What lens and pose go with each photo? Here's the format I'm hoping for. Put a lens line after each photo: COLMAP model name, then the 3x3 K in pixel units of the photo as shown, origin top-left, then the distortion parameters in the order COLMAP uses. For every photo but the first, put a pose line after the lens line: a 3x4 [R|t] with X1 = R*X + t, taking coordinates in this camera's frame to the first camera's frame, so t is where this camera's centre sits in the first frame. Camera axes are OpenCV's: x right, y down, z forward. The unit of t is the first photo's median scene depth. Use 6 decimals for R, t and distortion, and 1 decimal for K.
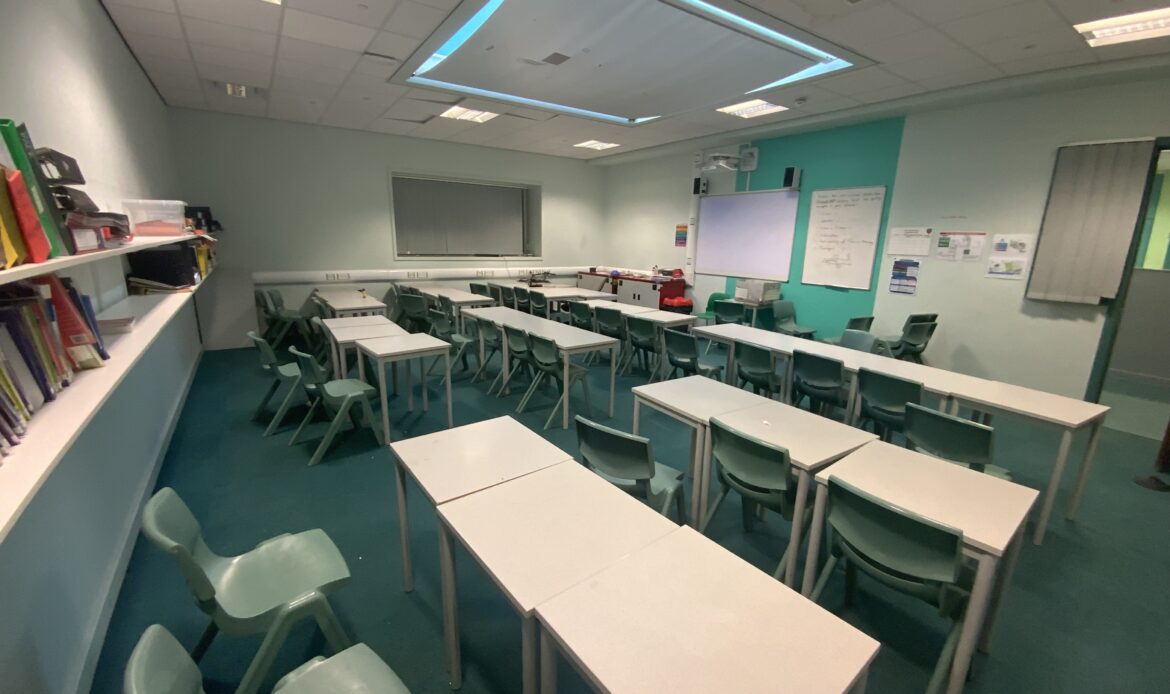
lens RADIAL K [[478.0, 0, 585.2], [0, 478.0, 349.4], [0, 0, 1]] dist [0.027865, -0.020778]
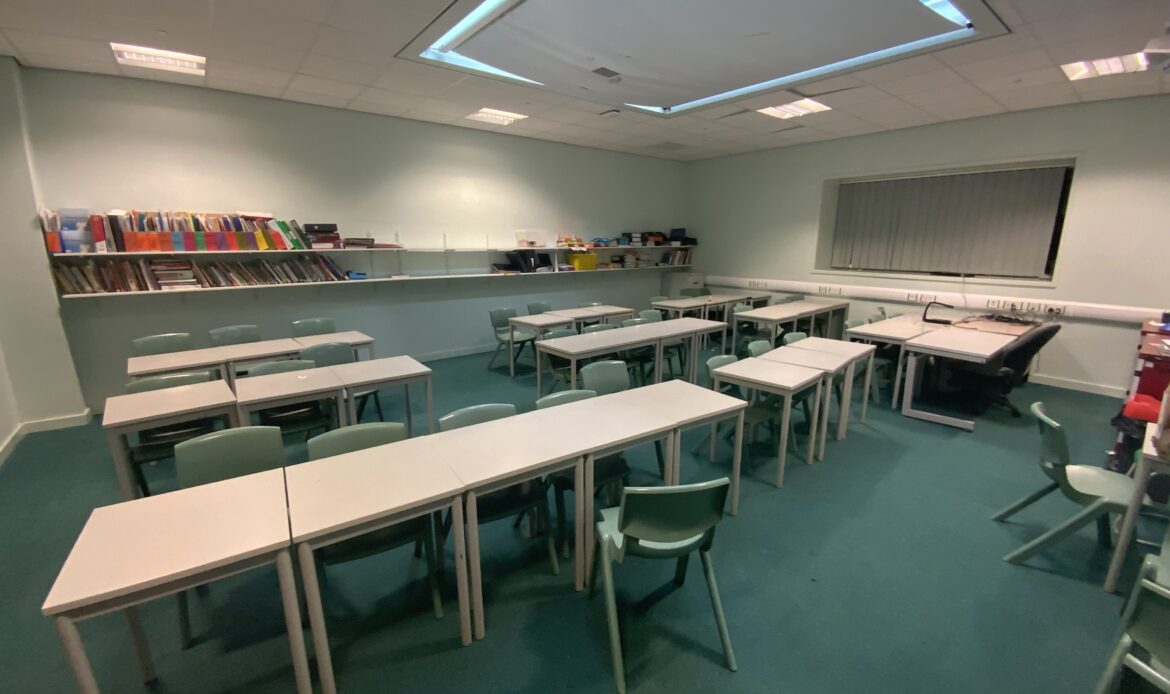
lens RADIAL K [[478.0, 0, 585.2], [0, 478.0, 349.4], [0, 0, 1]] dist [0.027865, -0.020778]
pose [[0.079017, 0.205635, -0.975433, 0.551215], [-0.224989, 0.956925, 0.183508, -0.115998], [0.971152, 0.204962, 0.121879, 0.482841]]
